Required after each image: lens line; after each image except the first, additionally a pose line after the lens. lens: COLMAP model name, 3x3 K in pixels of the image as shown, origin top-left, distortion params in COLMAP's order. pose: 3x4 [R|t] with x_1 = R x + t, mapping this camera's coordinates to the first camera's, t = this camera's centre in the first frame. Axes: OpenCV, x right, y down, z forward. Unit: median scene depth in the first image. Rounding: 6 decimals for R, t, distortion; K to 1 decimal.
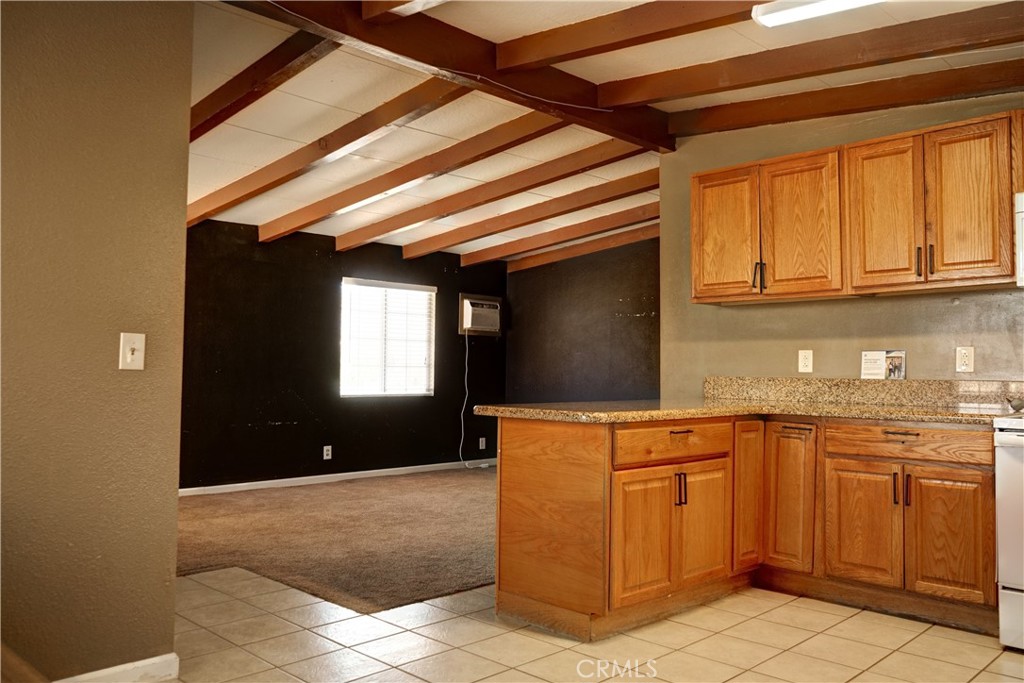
lens RADIAL K [[815.7, 0, 512.0], [0, 815.7, 341.5], [0, 0, 1]] dist [0.000393, 0.001343]
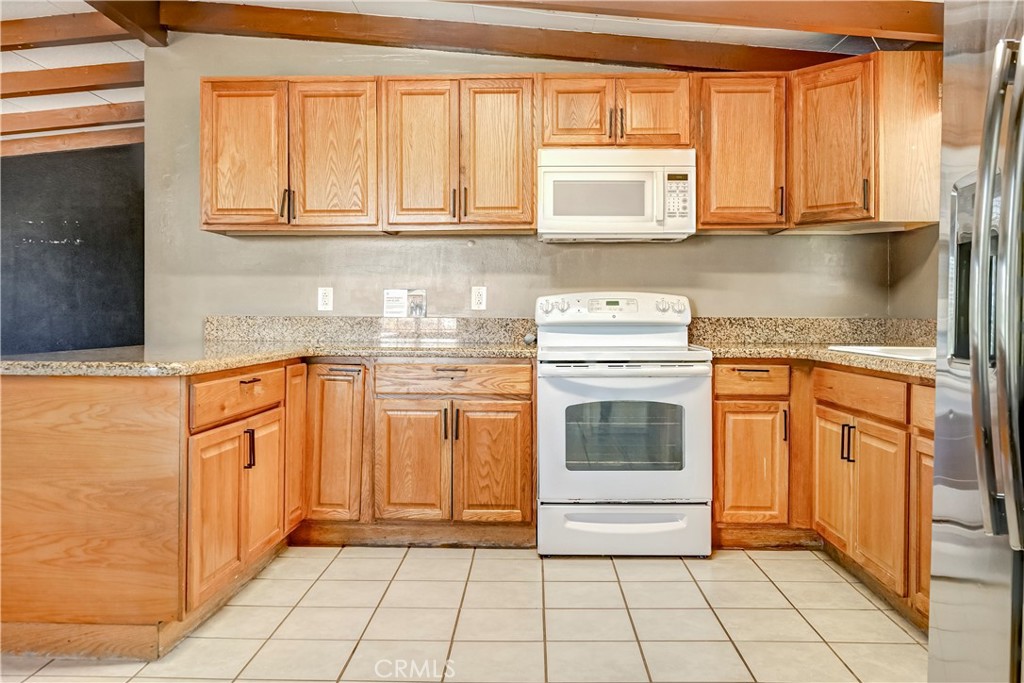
lens RADIAL K [[825.8, 0, 512.3], [0, 825.8, 313.1], [0, 0, 1]] dist [-0.007482, 0.003040]
pose [[0.731110, -0.003612, 0.682251, -0.161472], [-0.022678, 0.999305, 0.029592, 0.008631], [-0.681883, -0.037107, 0.730519, 0.181258]]
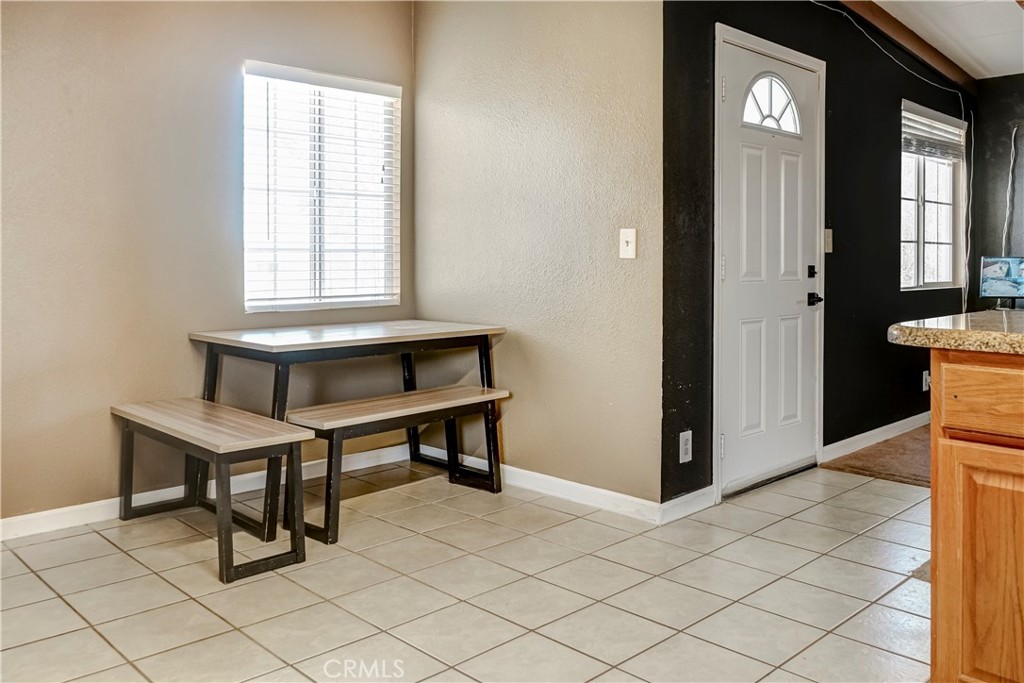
lens RADIAL K [[825.8, 0, 512.3], [0, 825.8, 313.1], [0, 0, 1]] dist [-0.007482, 0.003040]
pose [[-0.023260, 0.056239, -0.998146, 0.565238], [0.045744, 0.997431, 0.055133, 0.028769], [0.998682, -0.044377, -0.025773, 0.619318]]
